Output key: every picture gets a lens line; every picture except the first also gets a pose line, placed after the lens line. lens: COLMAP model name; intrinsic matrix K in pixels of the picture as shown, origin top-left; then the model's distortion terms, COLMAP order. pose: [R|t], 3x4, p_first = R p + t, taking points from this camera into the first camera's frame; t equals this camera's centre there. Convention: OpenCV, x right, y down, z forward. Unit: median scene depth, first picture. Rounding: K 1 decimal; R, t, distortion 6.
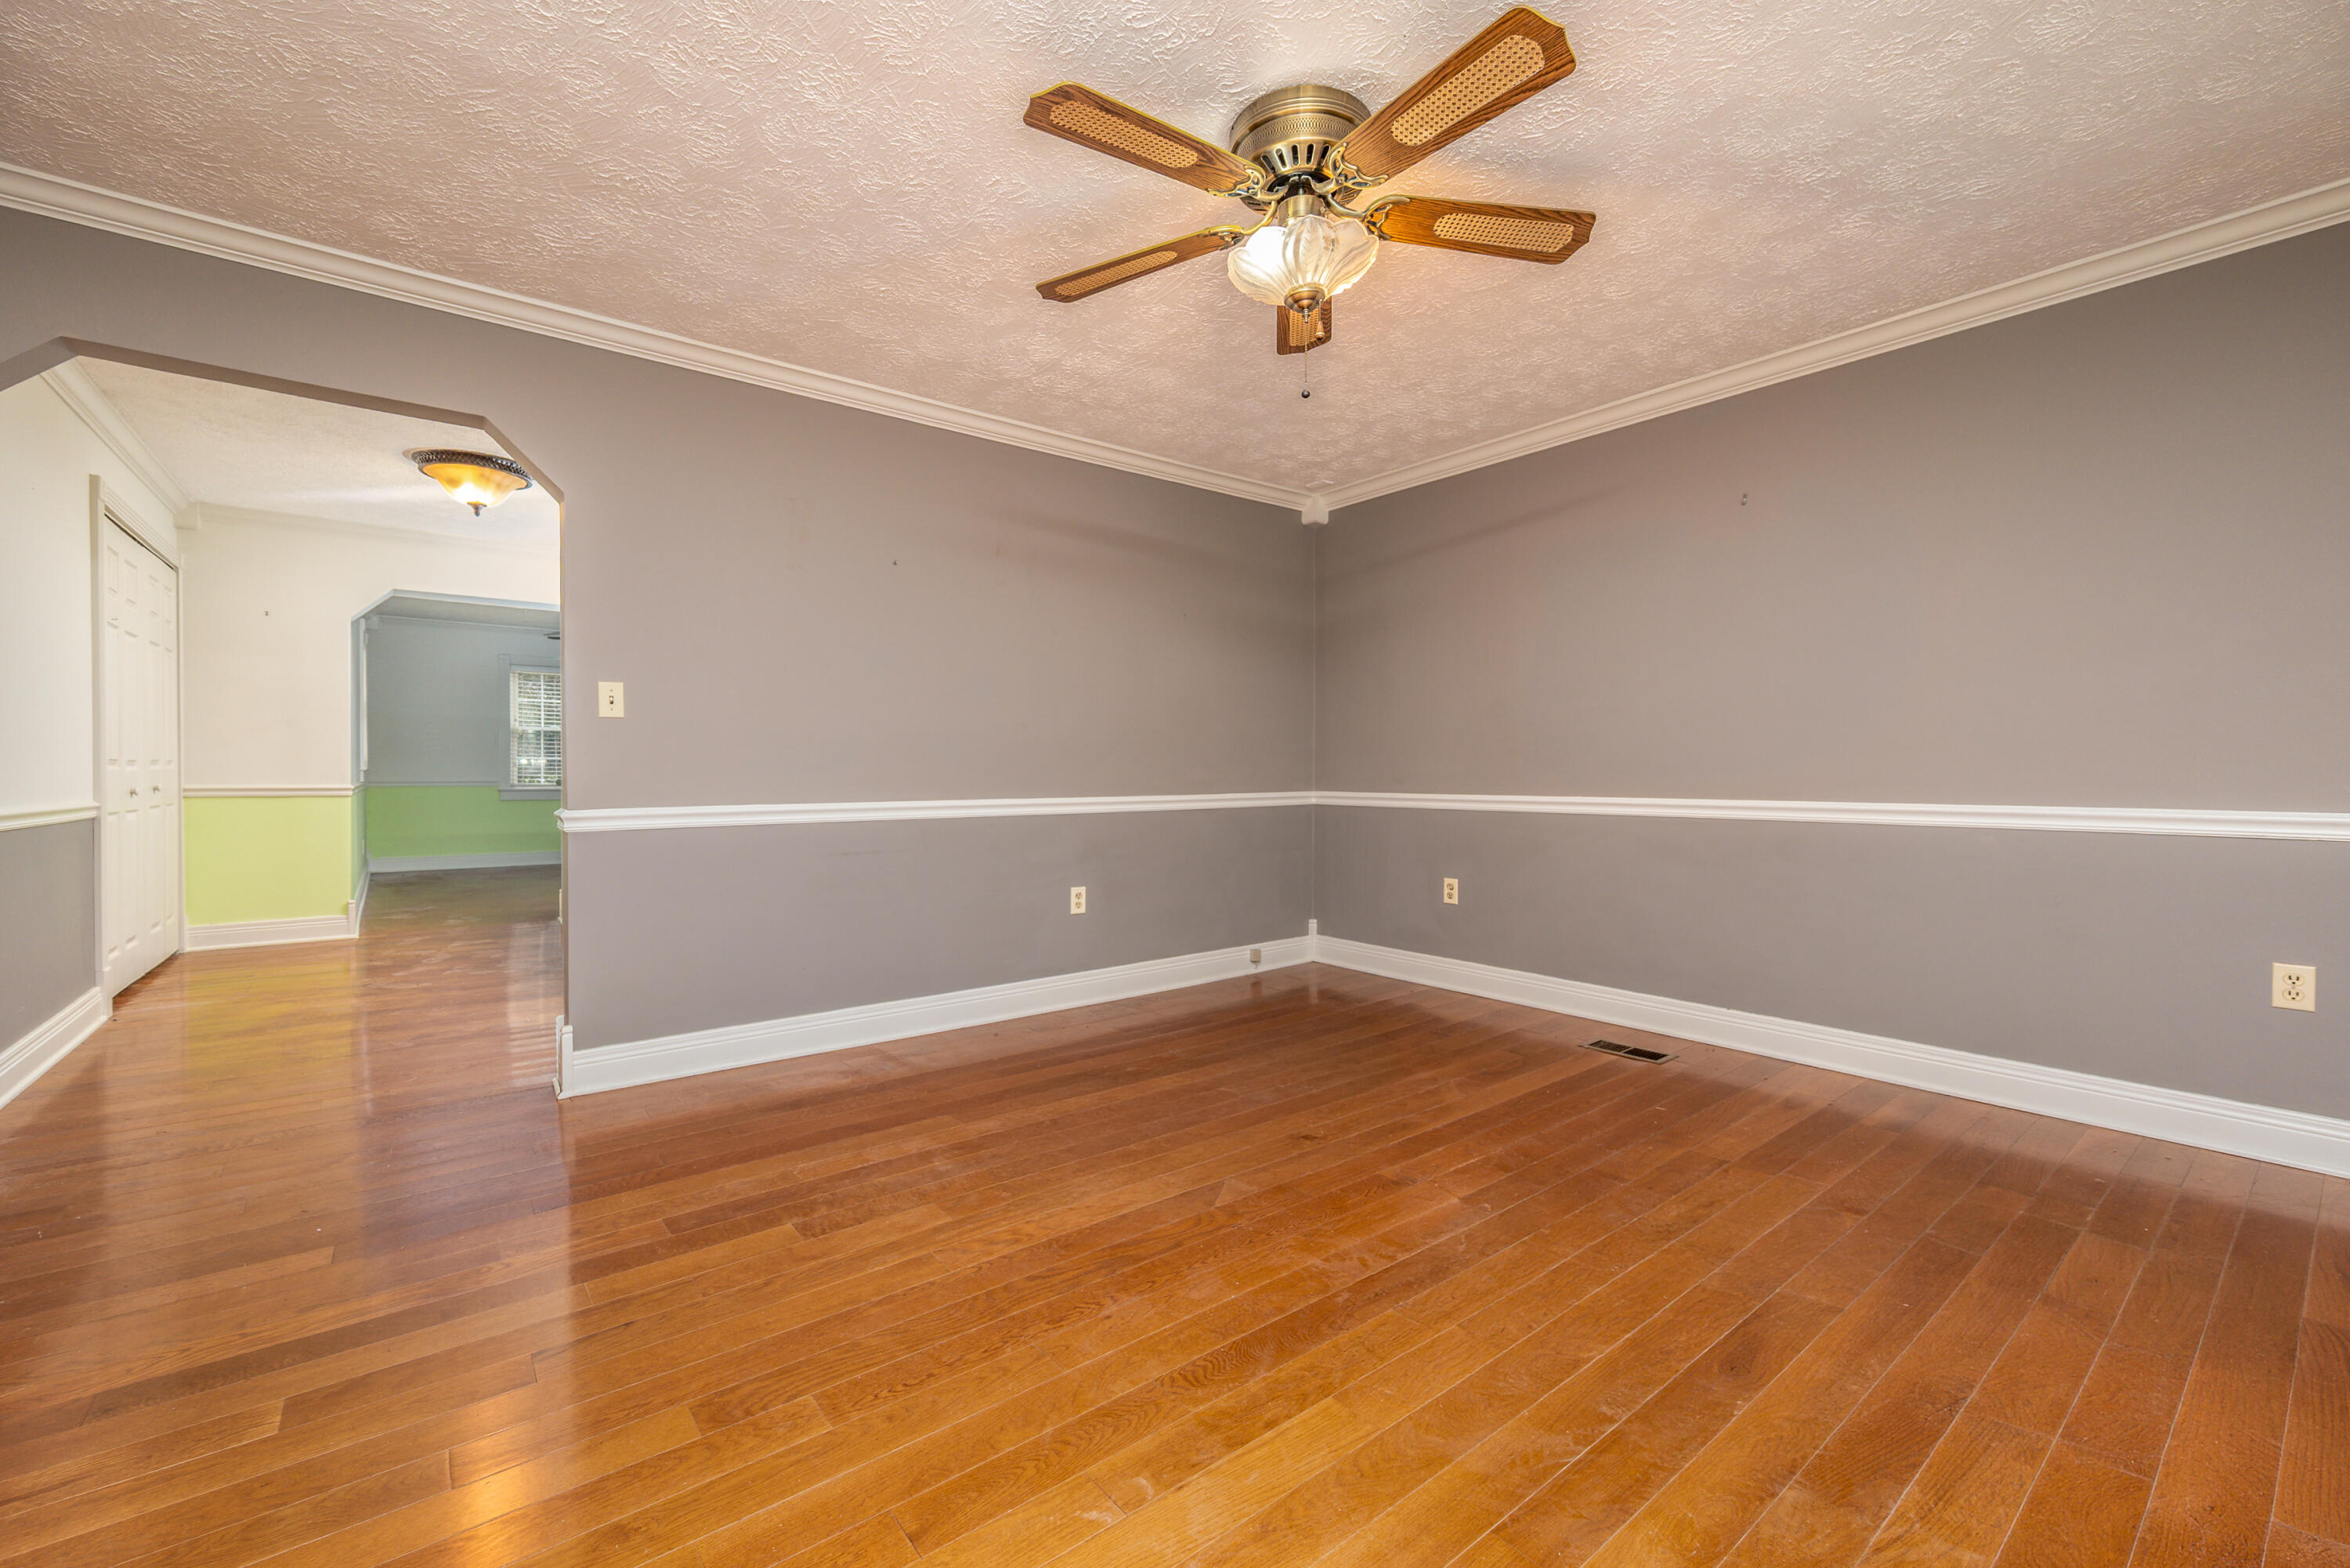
lens RADIAL K [[919.3, 0, 1163.6], [0, 919.3, 776.1], [0, 0, 1]] dist [-0.000445, 0.000049]
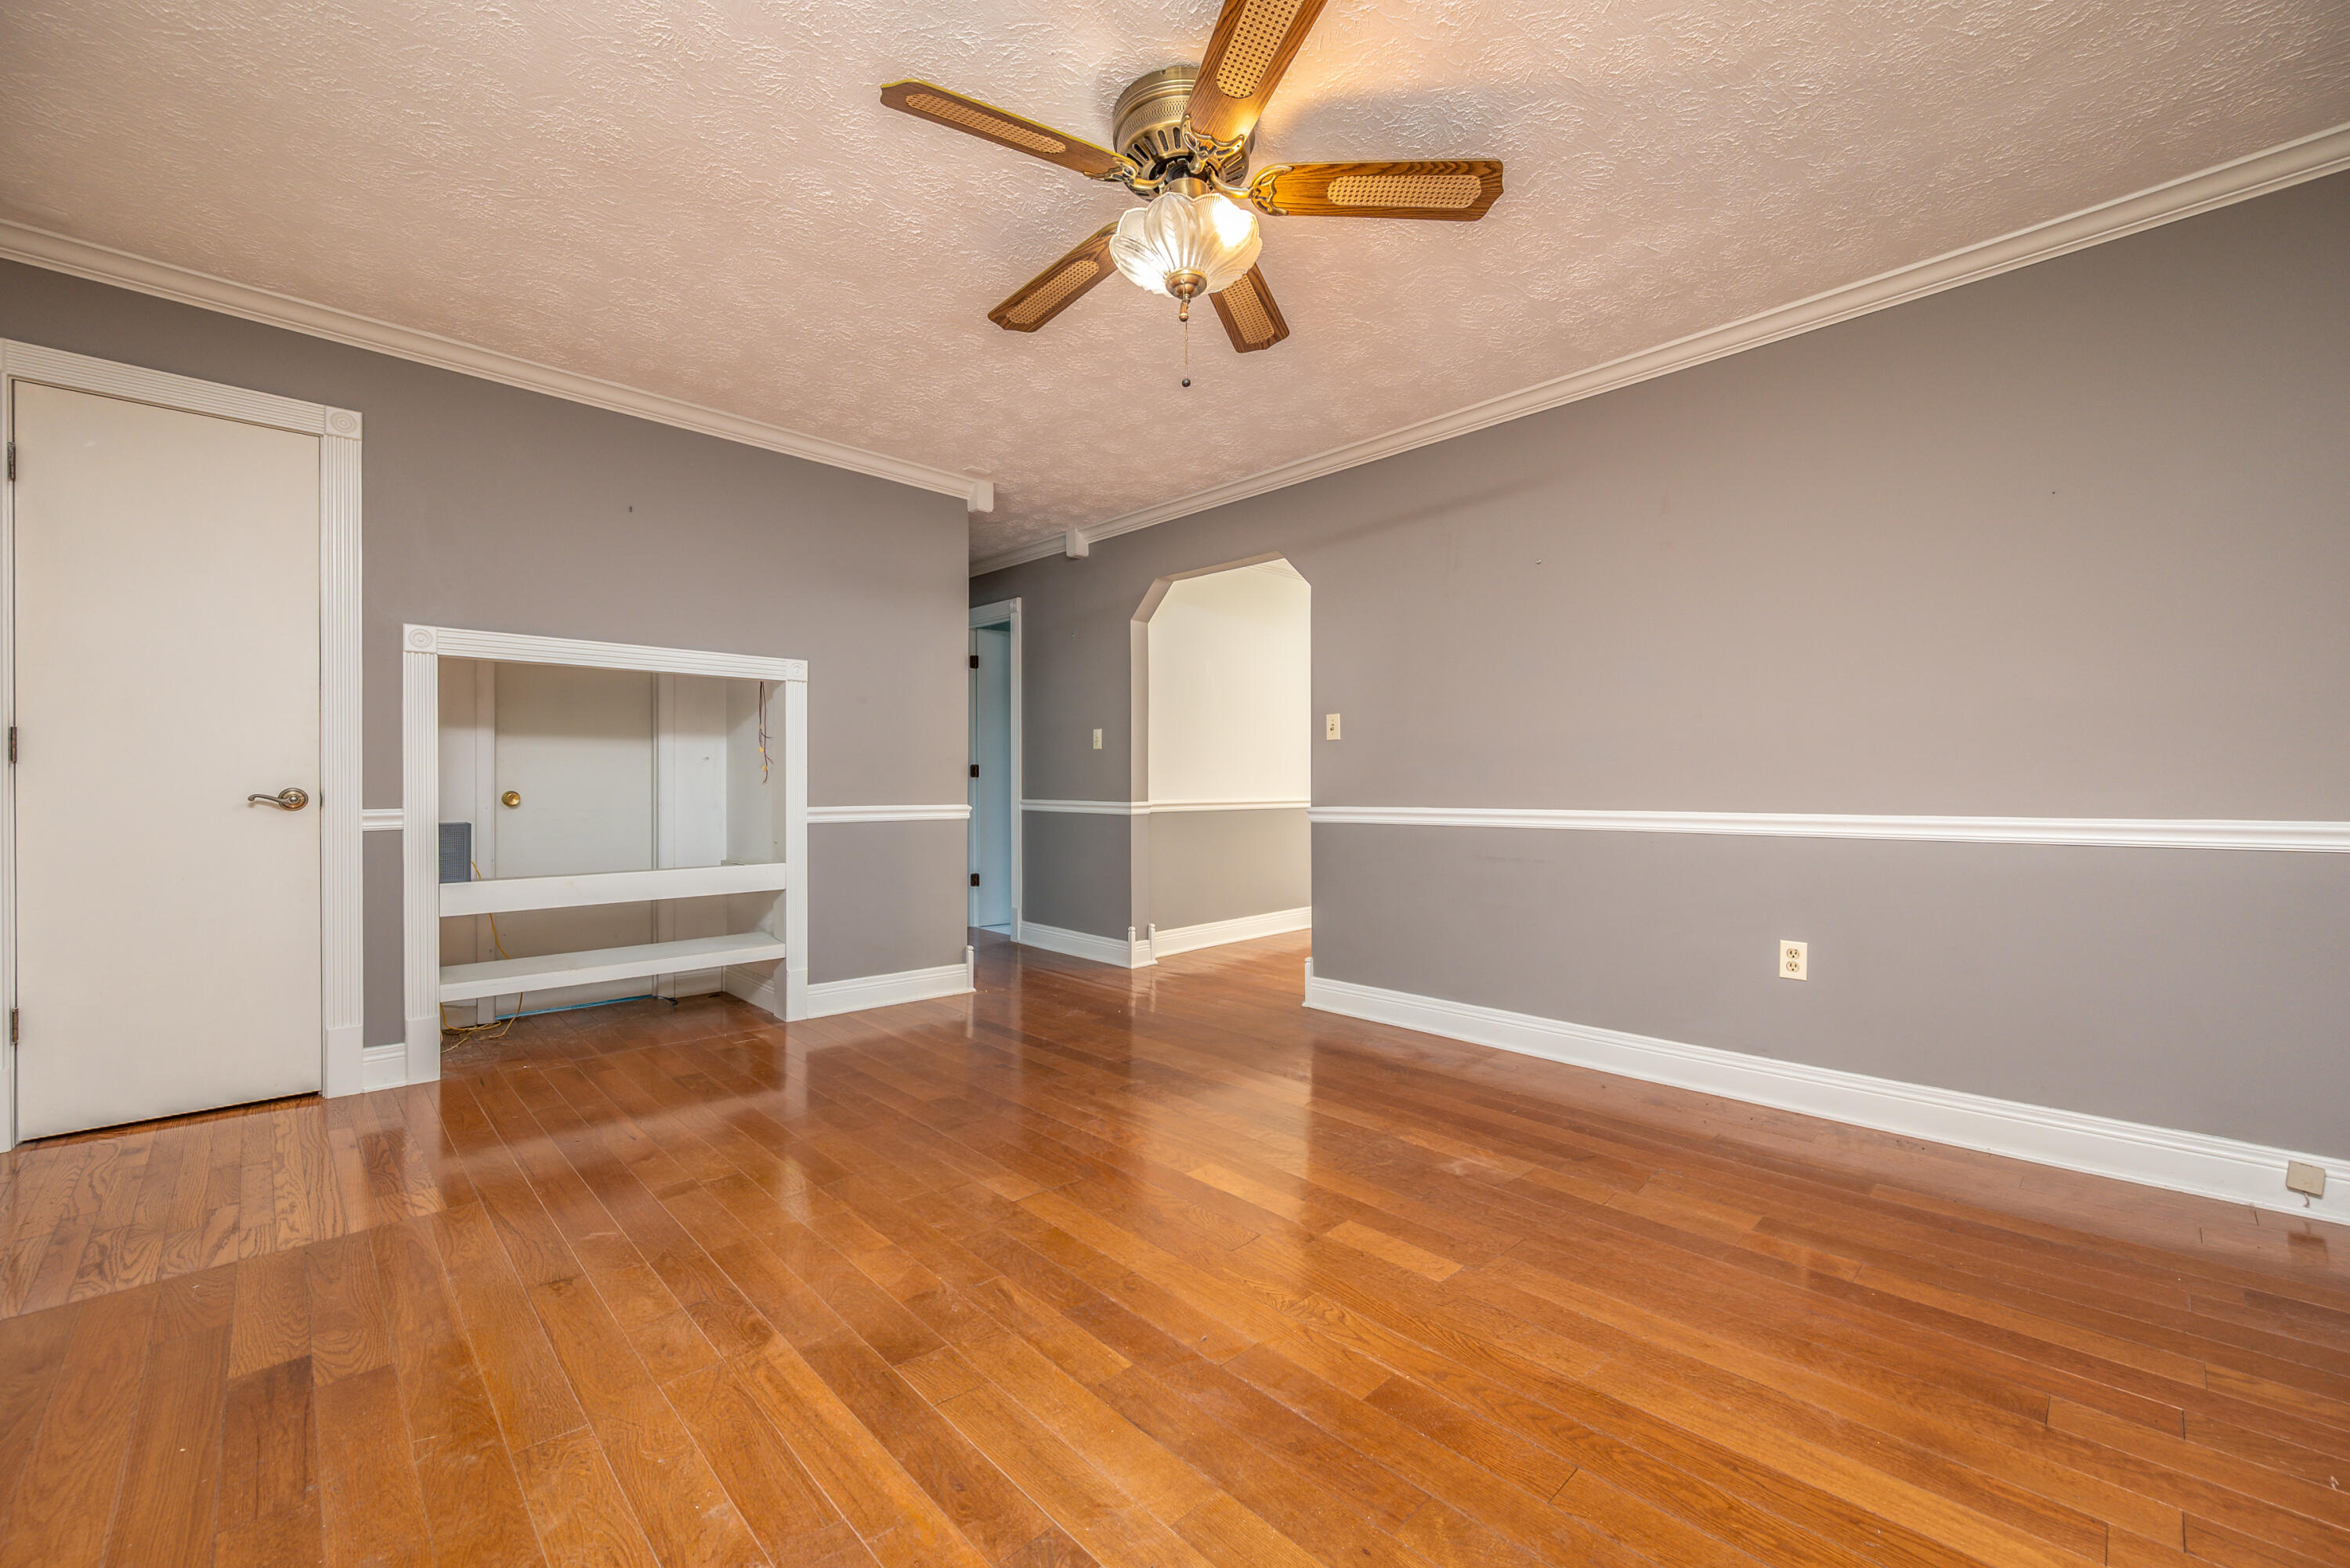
lens RADIAL K [[950.2, 0, 1178.5], [0, 950.2, 785.5], [0, 0, 1]] dist [-0.001605, 0.000011]
pose [[0.115340, 0.001953, -0.993324, 0.758304], [-0.000492, 0.999998, 0.001909, -0.000153], [0.993326, 0.000269, 0.115341, 0.589535]]
